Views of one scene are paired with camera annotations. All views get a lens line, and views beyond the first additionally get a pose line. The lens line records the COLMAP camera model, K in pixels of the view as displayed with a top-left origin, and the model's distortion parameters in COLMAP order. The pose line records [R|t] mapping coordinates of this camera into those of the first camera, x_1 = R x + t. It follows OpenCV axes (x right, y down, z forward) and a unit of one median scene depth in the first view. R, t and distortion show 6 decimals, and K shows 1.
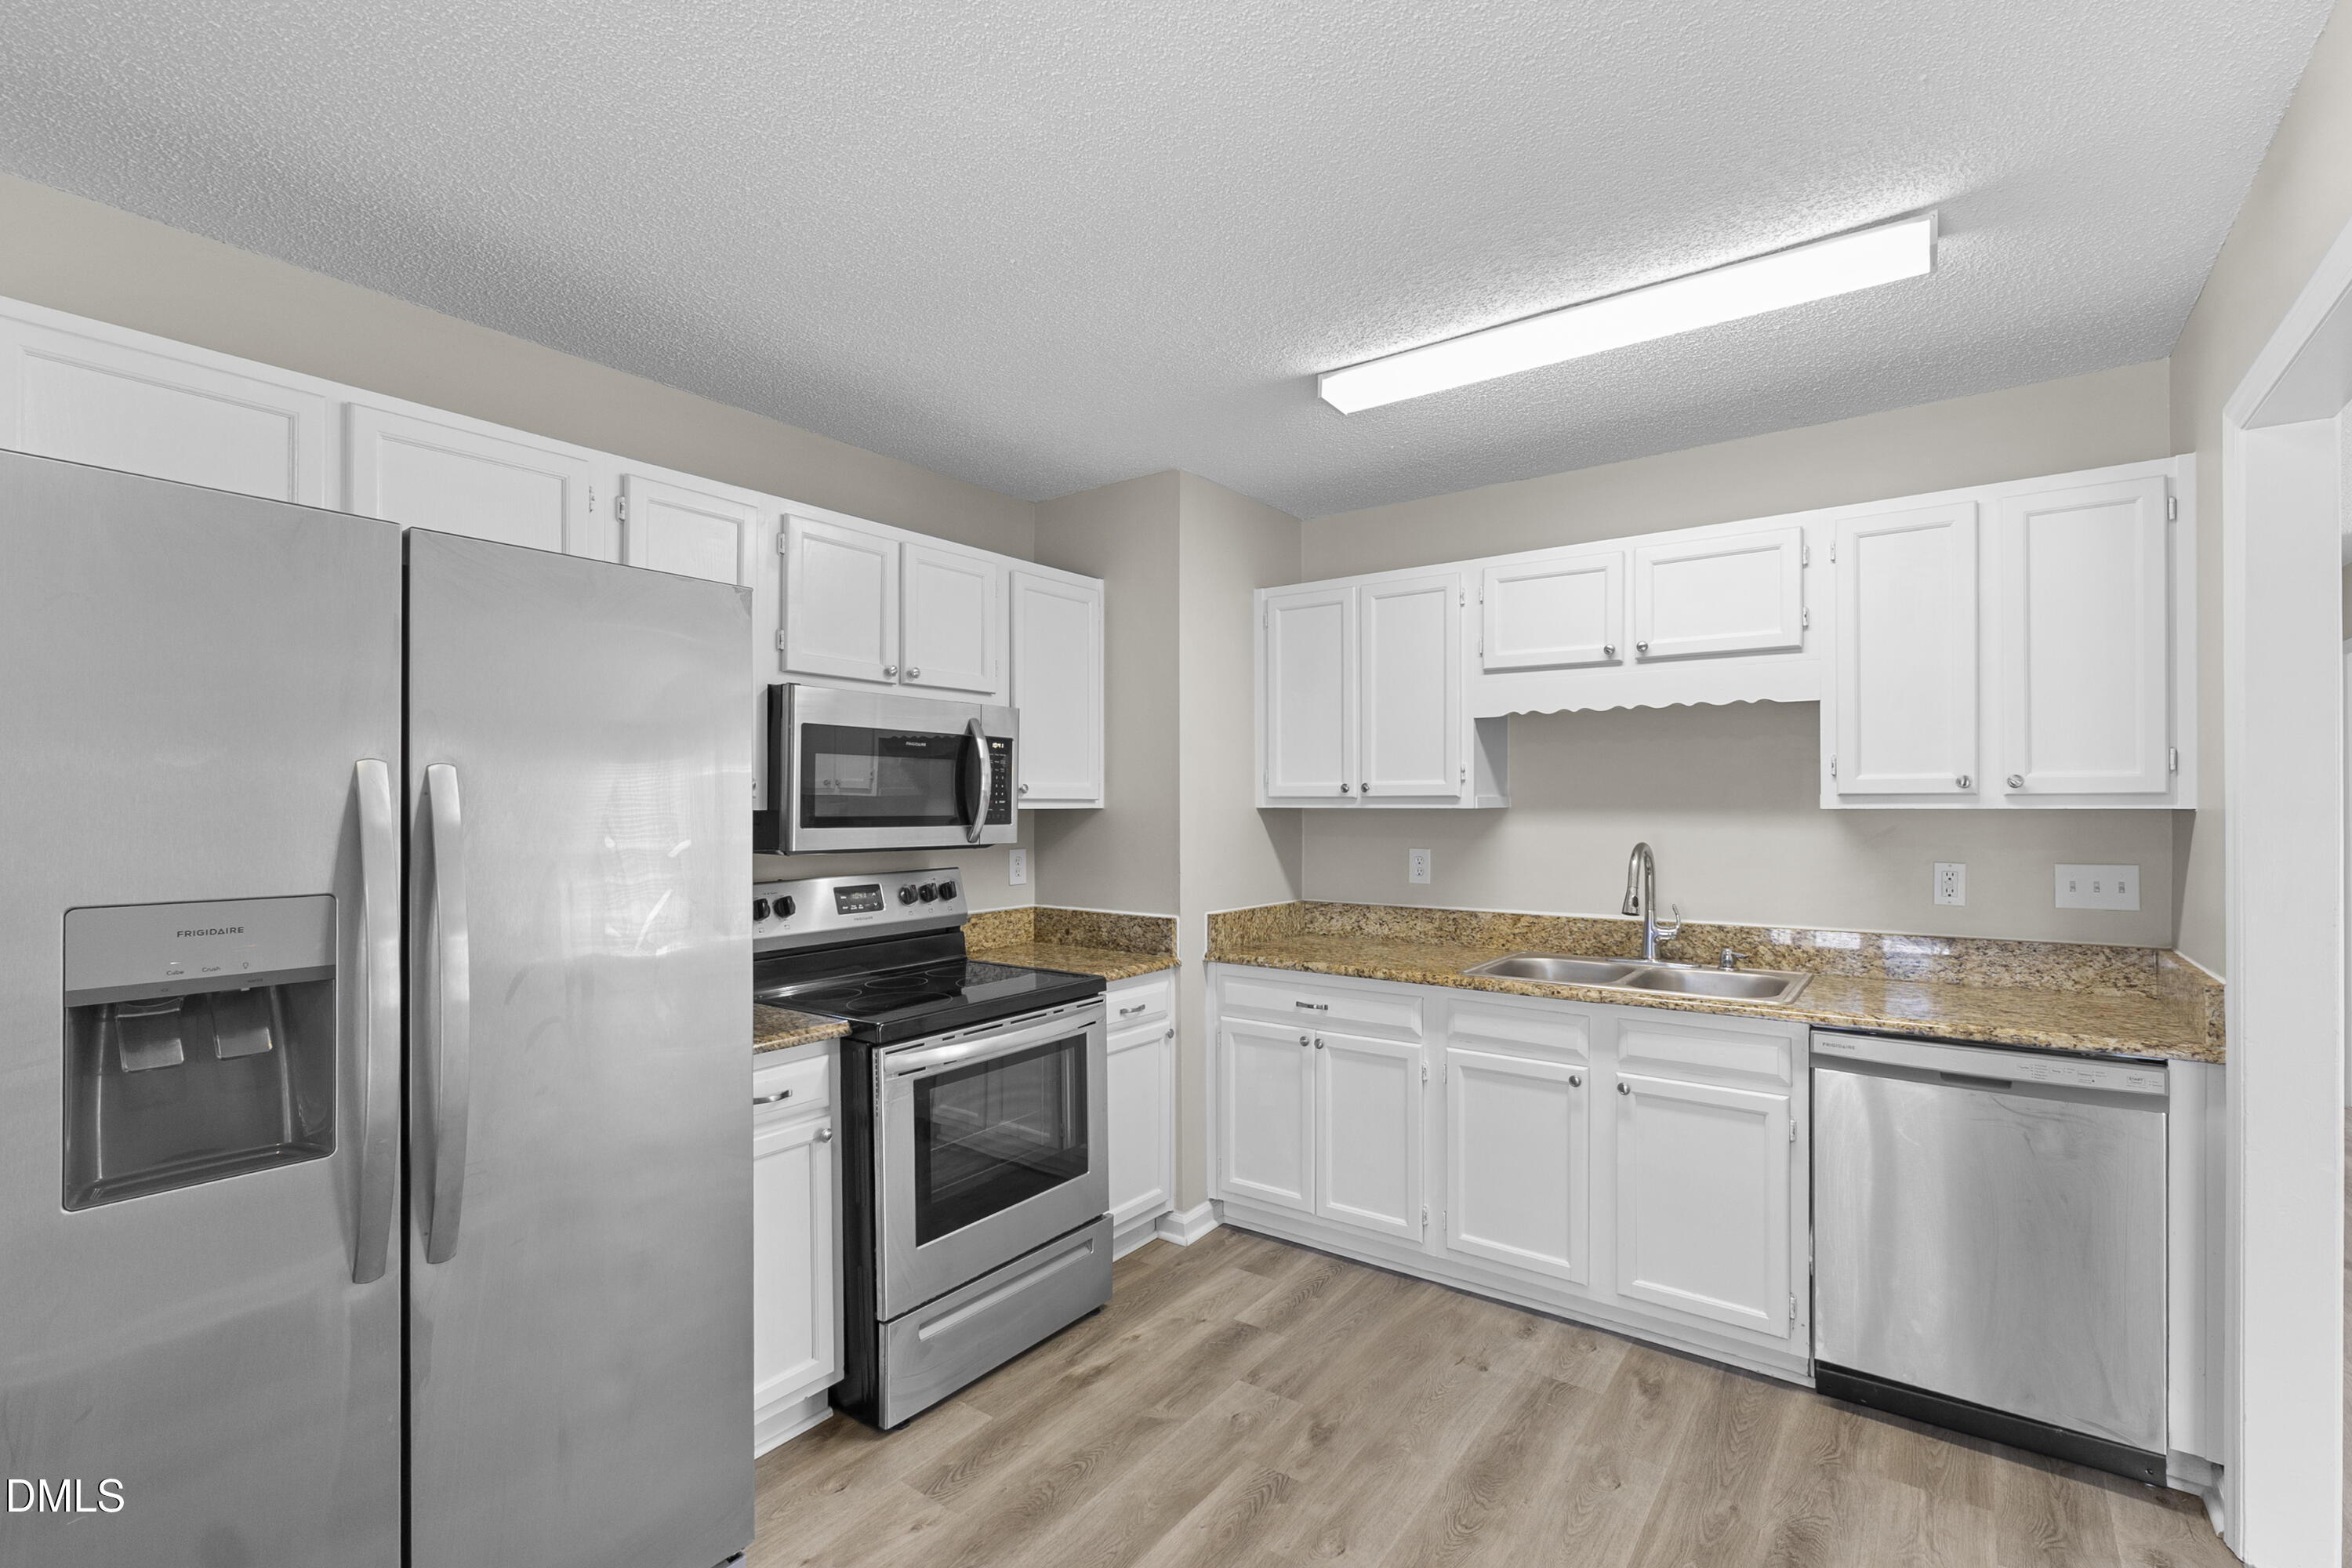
lens RADIAL K [[1039.9, 0, 1175.2], [0, 1039.9, 797.3], [0, 0, 1]] dist [-0.003798, 0.001443]
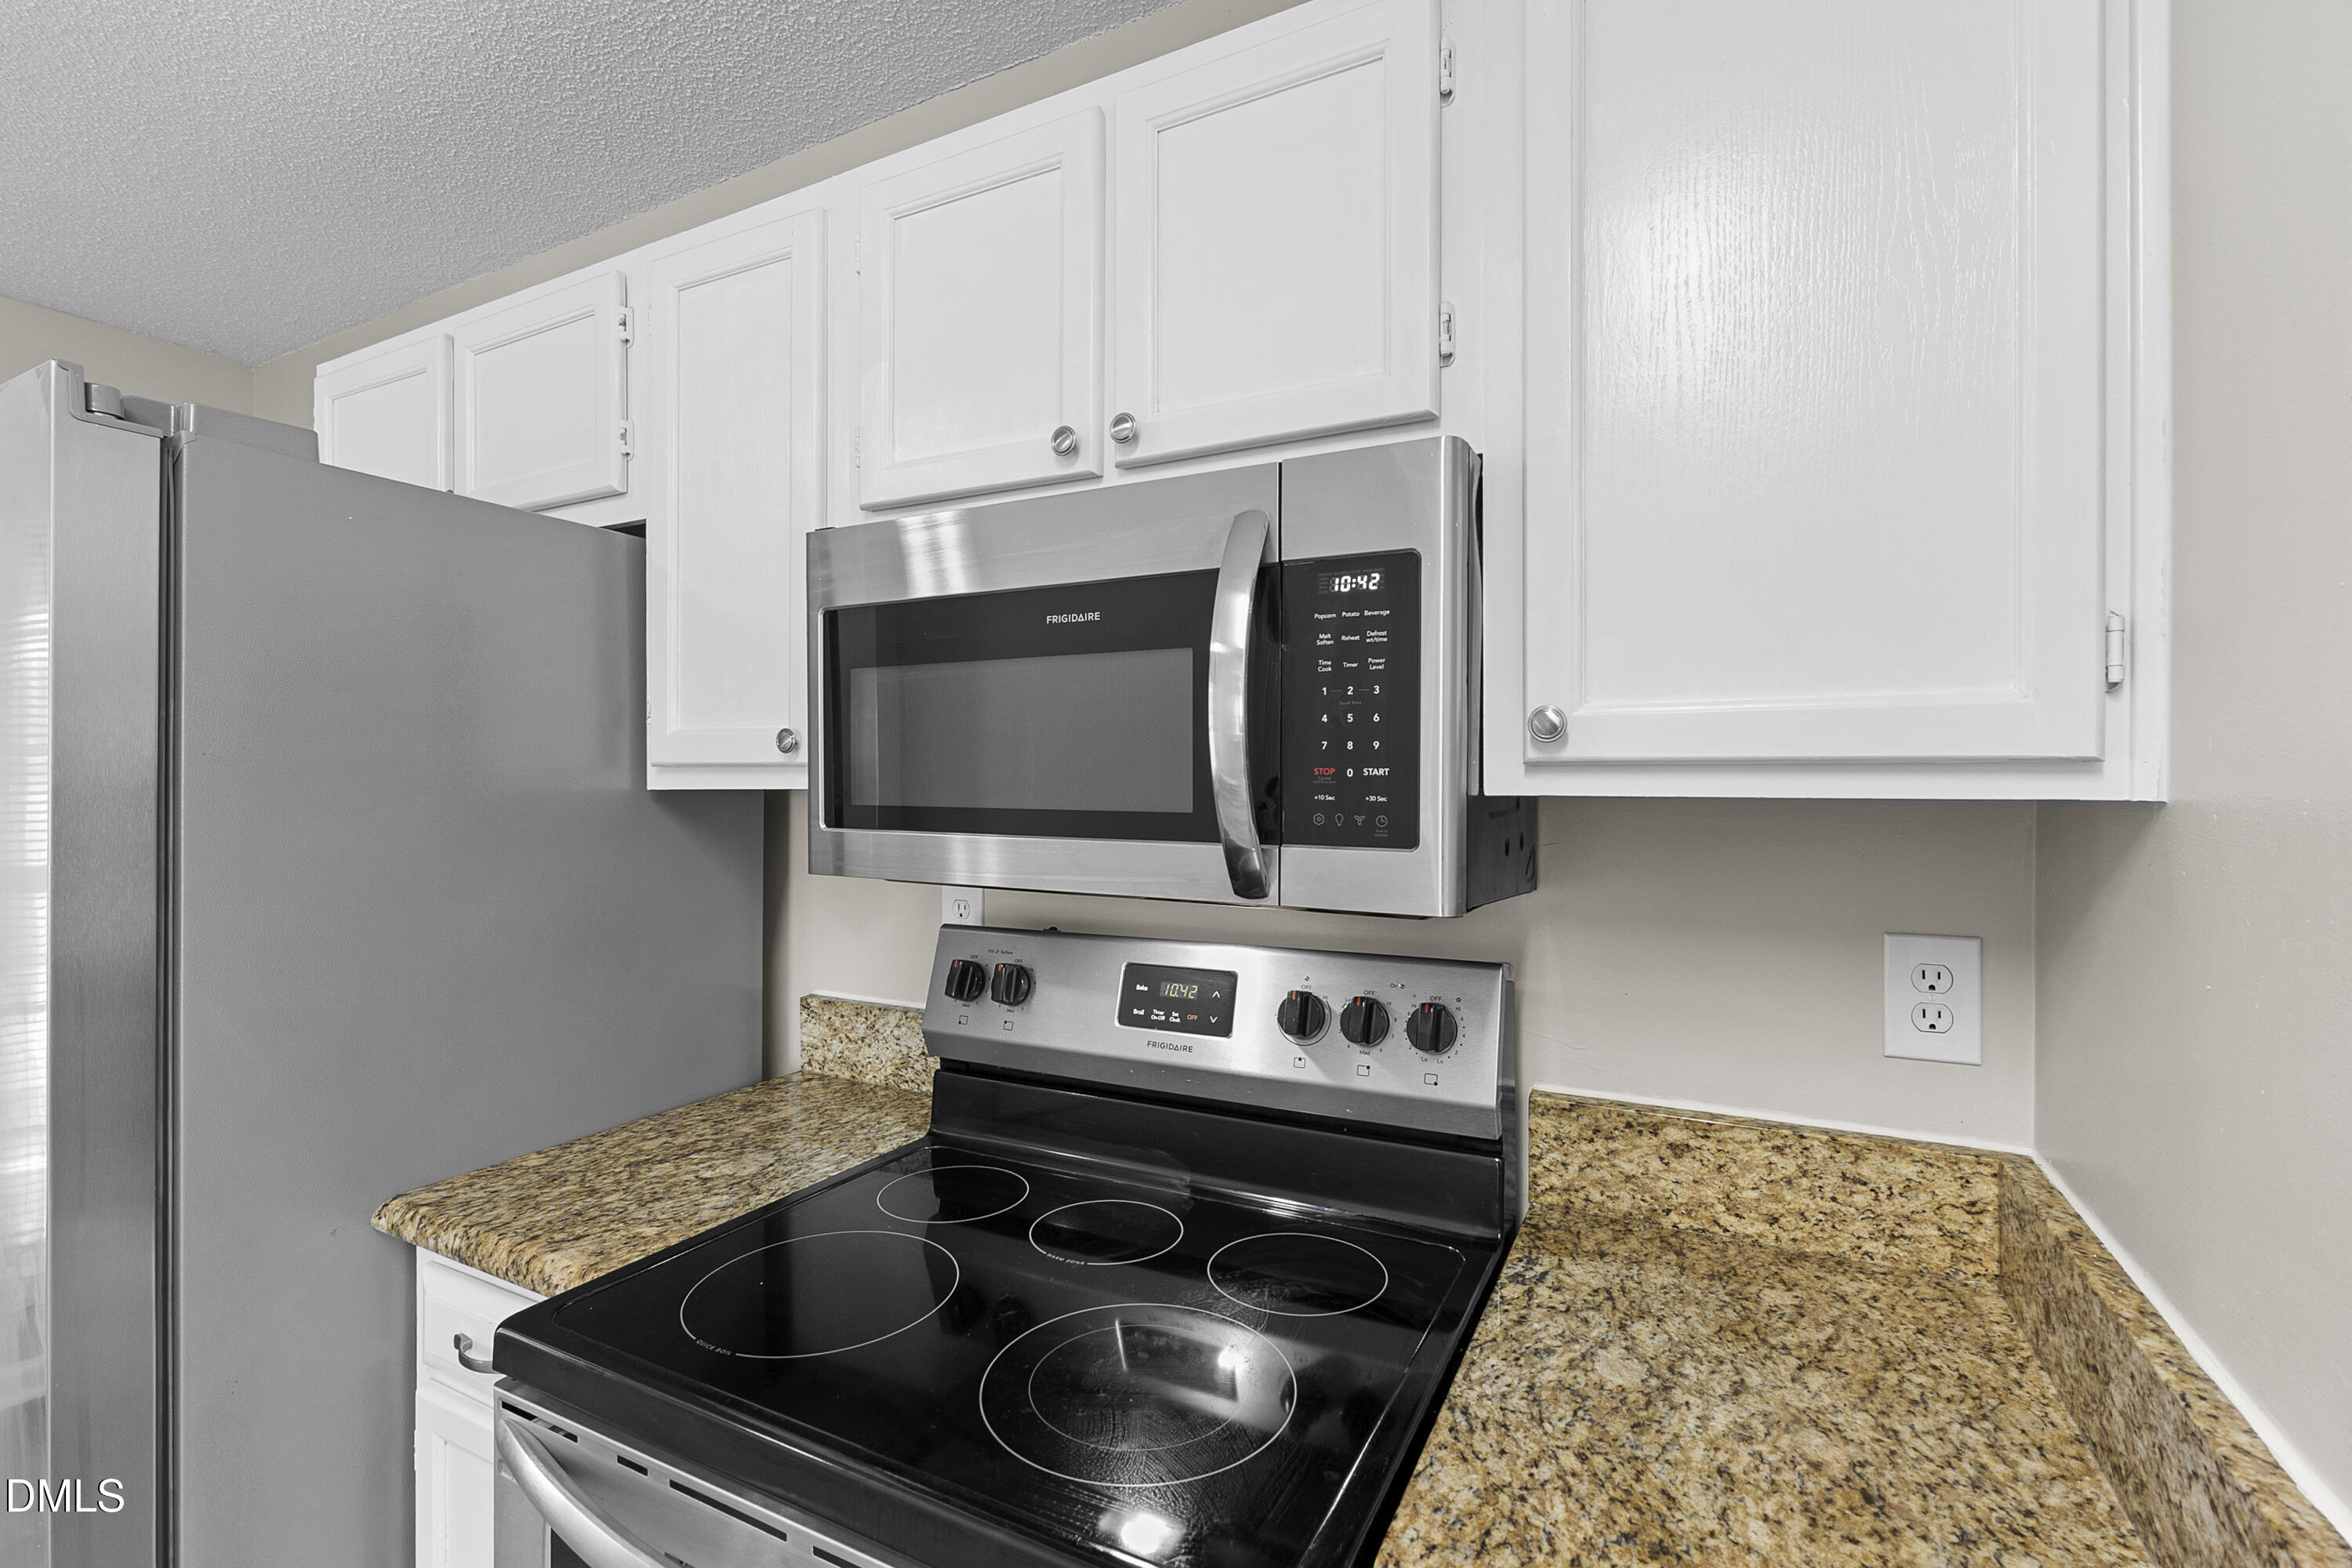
lens RADIAL K [[1039.9, 0, 1162.9], [0, 1039.9, 778.4], [0, 0, 1]] dist [-0.003798, 0.001443]
pose [[0.156012, 0.005197, -0.987741, 0.199917], [0.009327, 0.999934, 0.006734, 0.006626], [0.987711, -0.010263, 0.155953, 1.550163]]
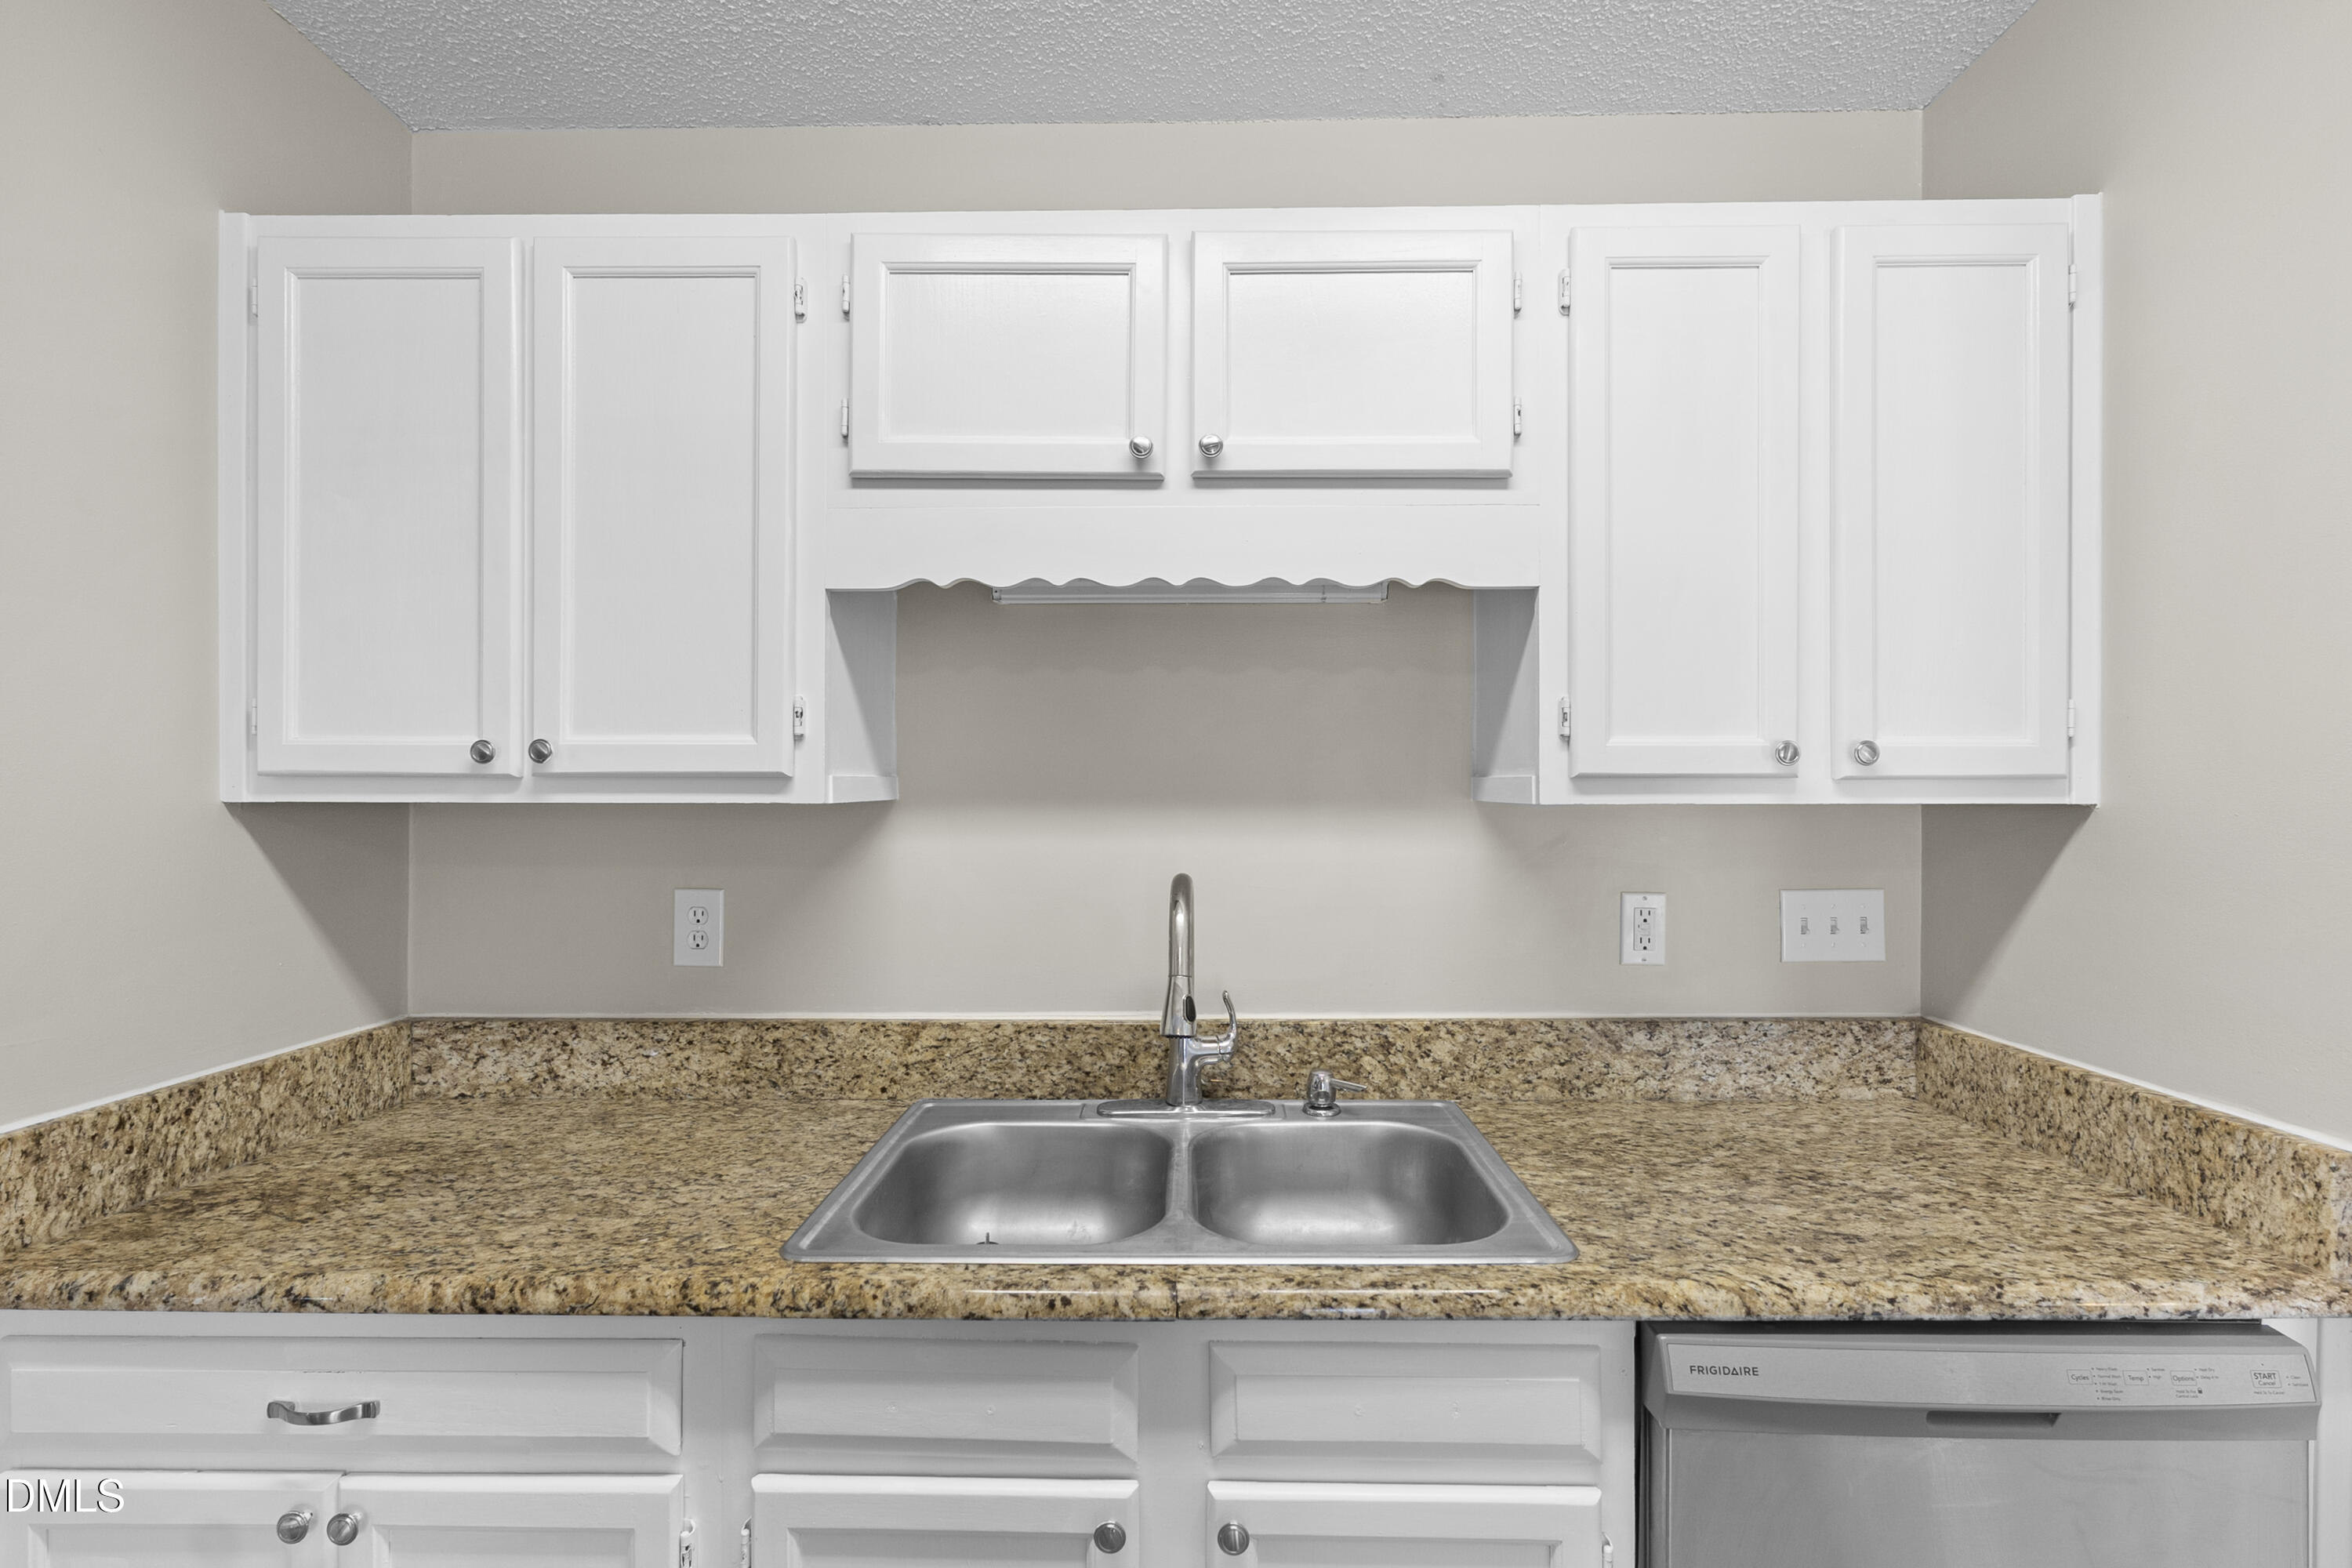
lens RADIAL K [[1039.9, 0, 1191.2], [0, 1039.9, 788.0], [0, 0, 1]] dist [-0.003798, 0.001443]
pose [[0.802762, 0.002496, 0.596295, 0.158196], [-0.005348, 0.999981, 0.003015, 0.002274], [-0.596276, -0.005609, 0.802760, 0.584815]]
